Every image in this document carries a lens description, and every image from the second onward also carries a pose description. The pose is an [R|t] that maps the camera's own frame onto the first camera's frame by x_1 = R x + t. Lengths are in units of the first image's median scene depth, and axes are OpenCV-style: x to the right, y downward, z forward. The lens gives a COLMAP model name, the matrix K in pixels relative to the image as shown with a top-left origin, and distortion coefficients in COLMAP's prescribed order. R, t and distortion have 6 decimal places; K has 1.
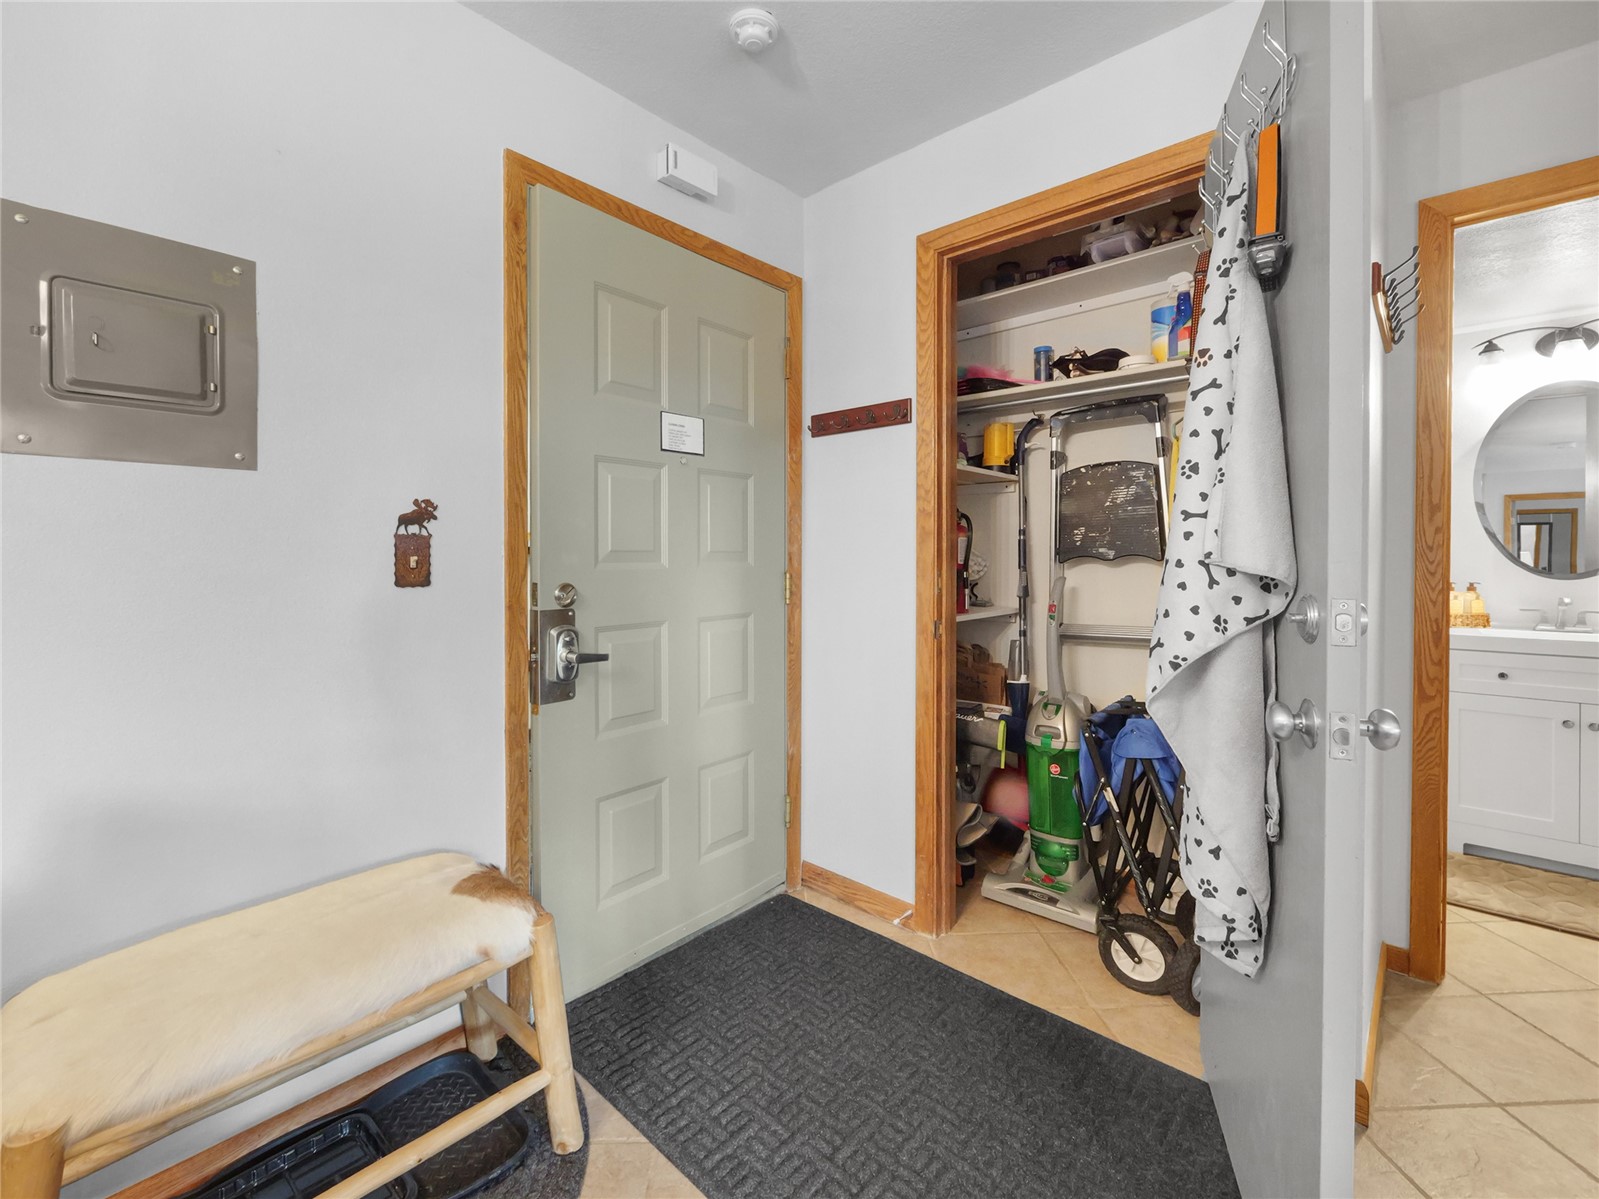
lens RADIAL K [[697.3, 0, 804.0], [0, 697.3, 568.0], [0, 0, 1]] dist [-0.002704, -0.000069]
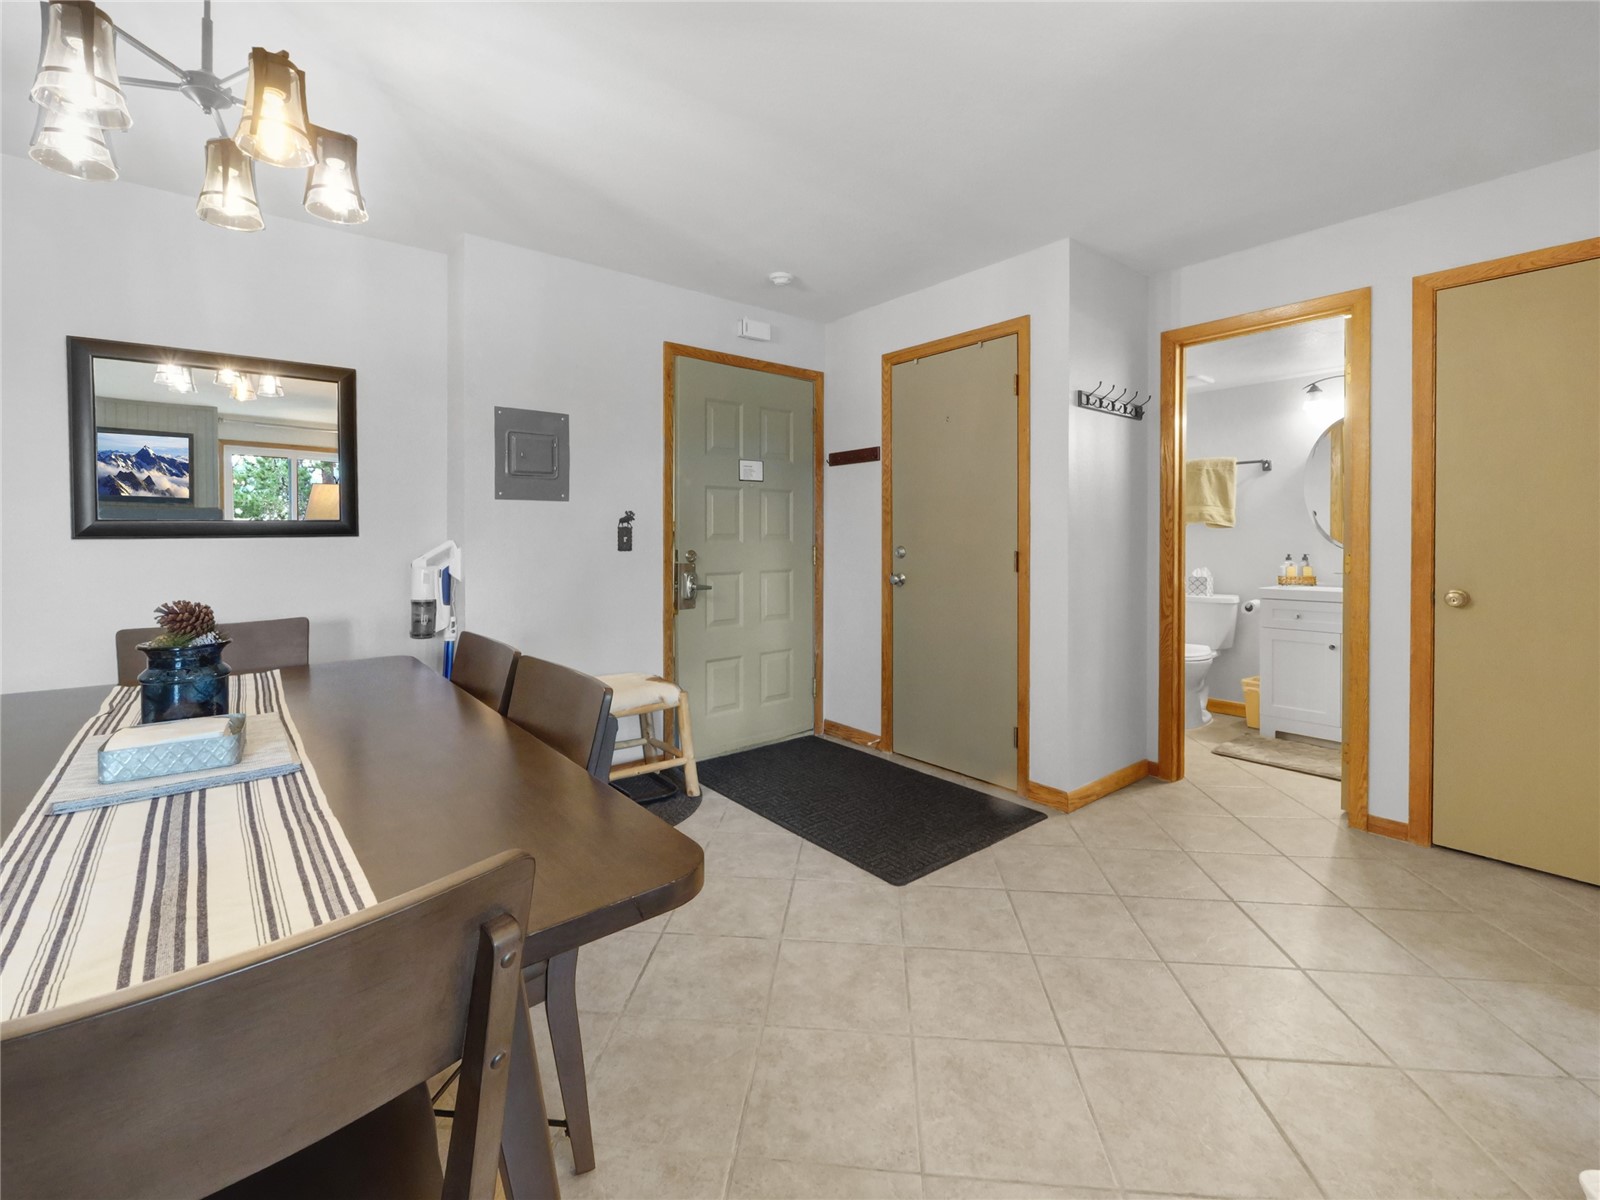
lens RADIAL K [[709.3, 0, 798.7], [0, 709.3, 540.9], [0, 0, 1]] dist [0.000118, 0.000207]
pose [[0.987850, -0.001464, -0.155402, 0.251594], [-0.000412, 0.999927, -0.012036, 0.017048], [0.155409, 0.011954, 0.987778, -0.866650]]
